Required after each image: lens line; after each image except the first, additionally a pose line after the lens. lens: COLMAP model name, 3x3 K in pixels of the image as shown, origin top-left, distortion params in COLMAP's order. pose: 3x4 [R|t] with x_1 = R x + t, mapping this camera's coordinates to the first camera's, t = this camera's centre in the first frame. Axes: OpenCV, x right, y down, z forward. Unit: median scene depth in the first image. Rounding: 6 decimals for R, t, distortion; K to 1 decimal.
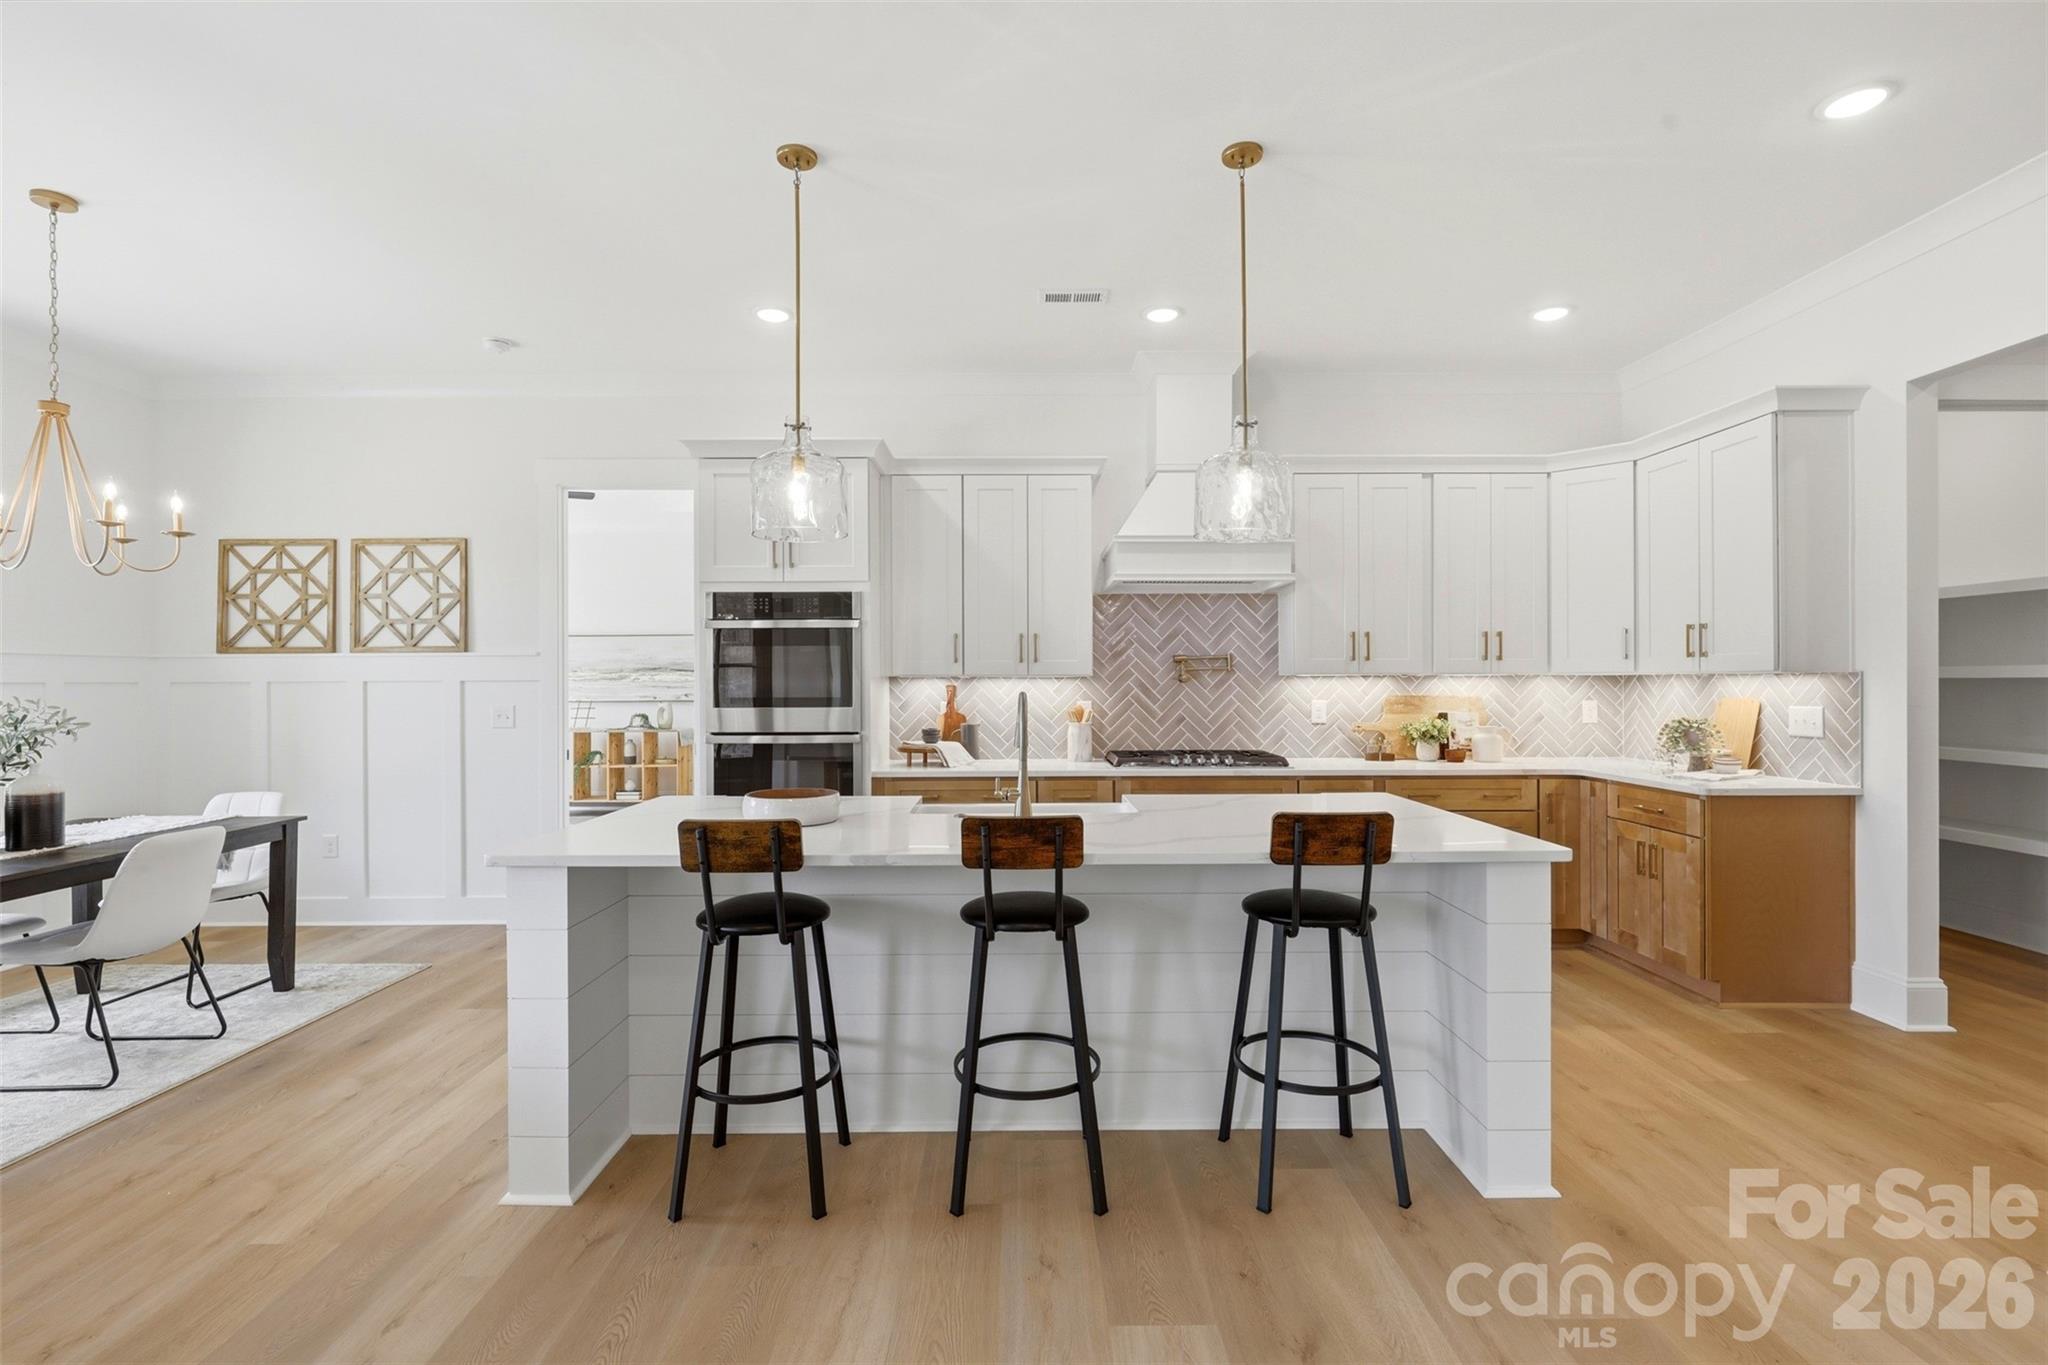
lens RADIAL K [[916.5, 0, 1026.6], [0, 916.5, 681.7], [0, 0, 1]] dist [0.000979, 0.000014]
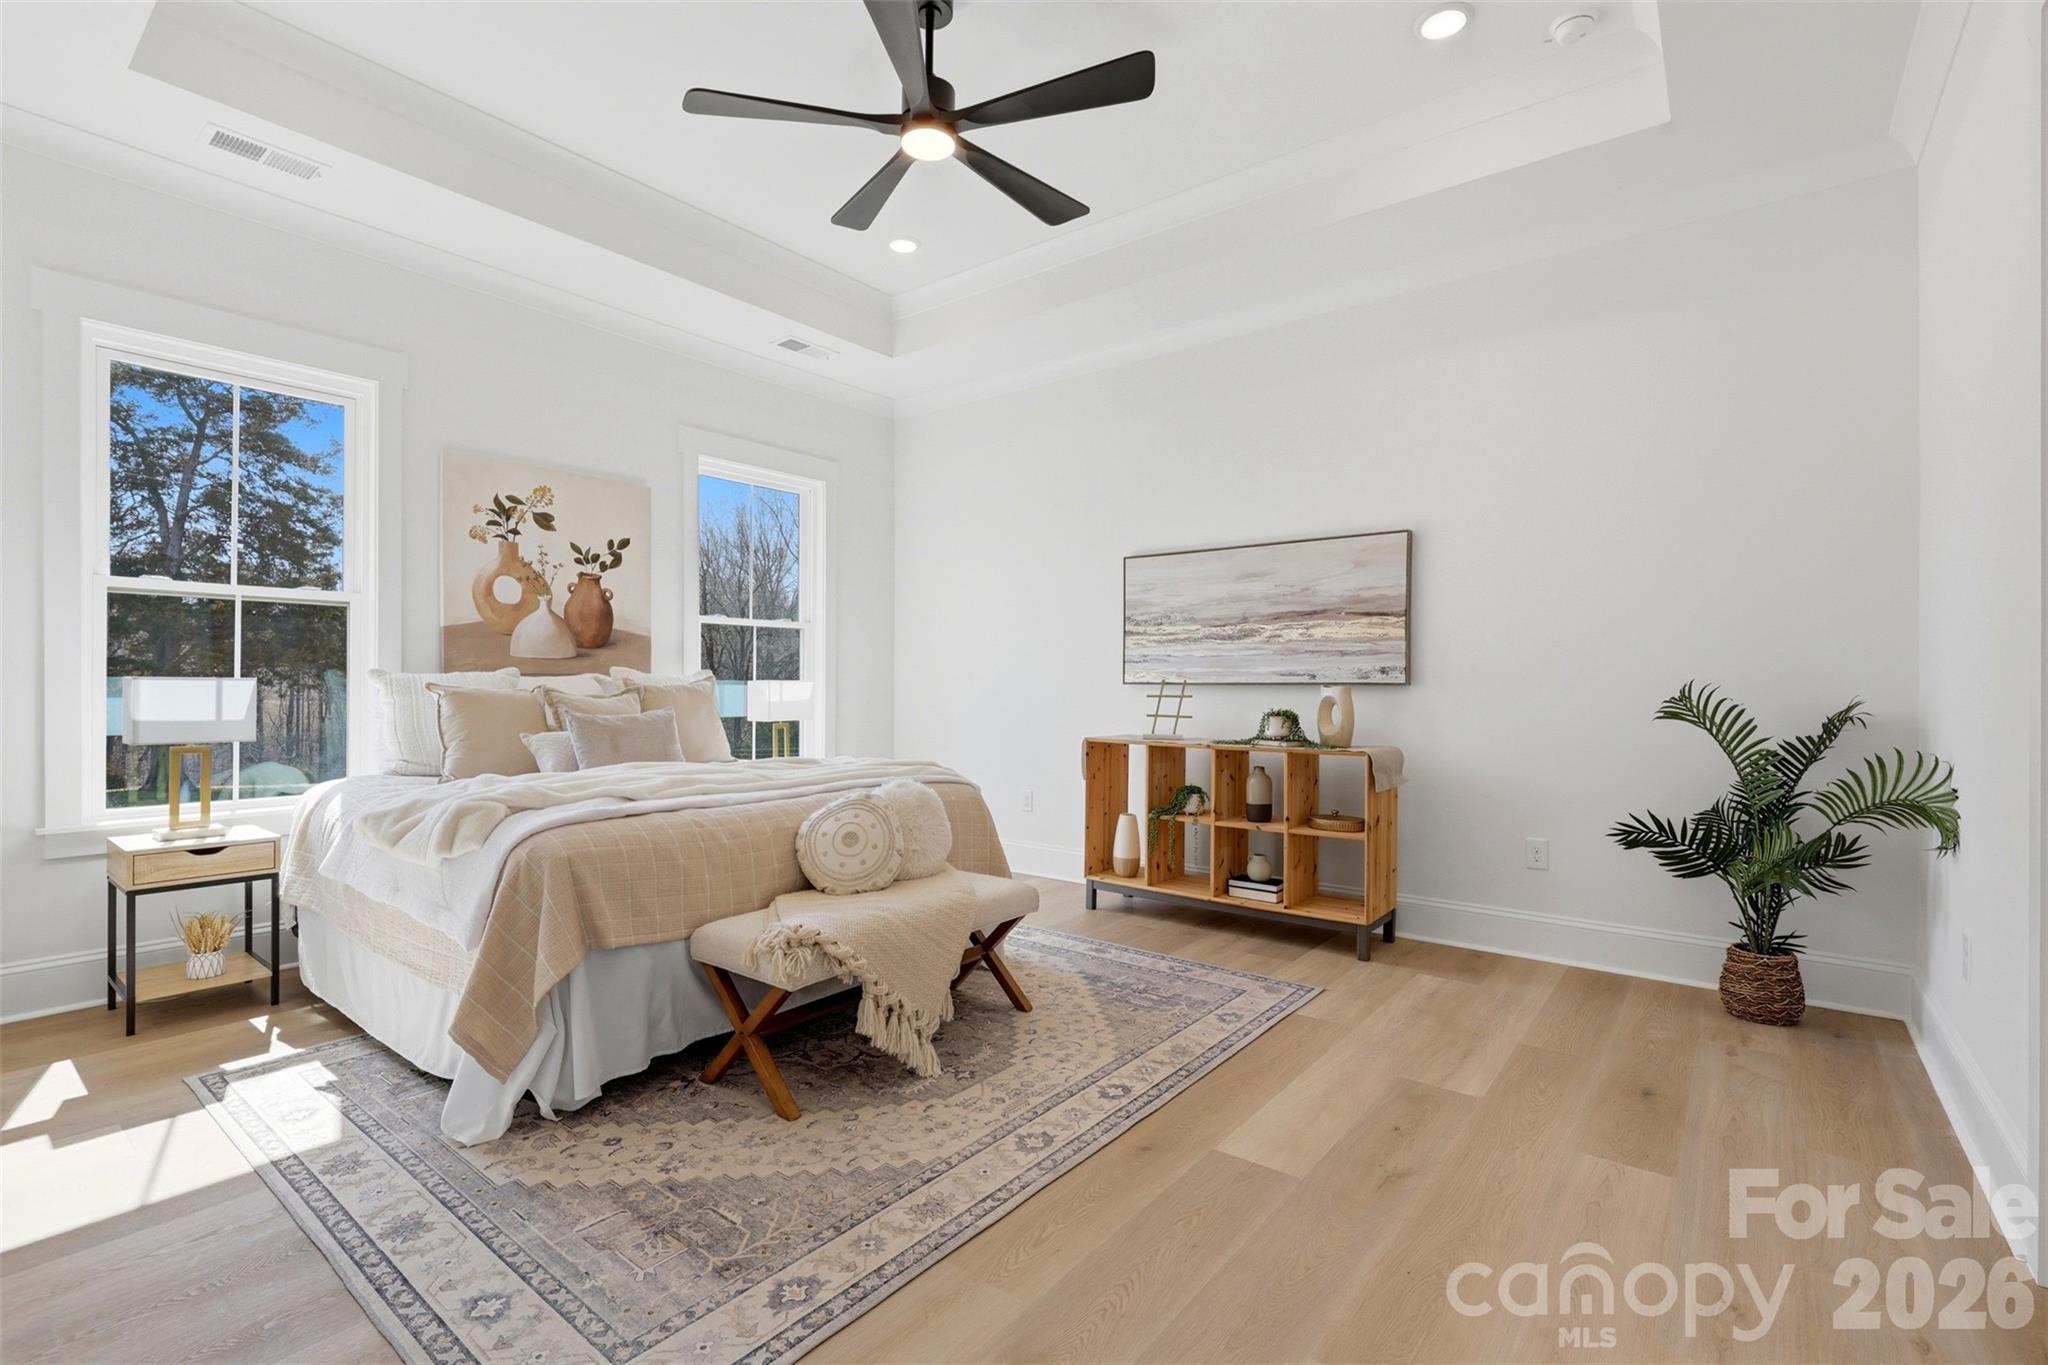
lens RADIAL K [[916.5, 0, 1025.0], [0, 916.5, 679.8], [0, 0, 1]] dist [0.000979, 0.000014]
pose [[0.777975, 0.007011, -0.628256, -0.237061], [-0.004308, 0.999974, 0.005825, 0.017775], [0.628281, -0.001825, 0.777985, 0.571854]]
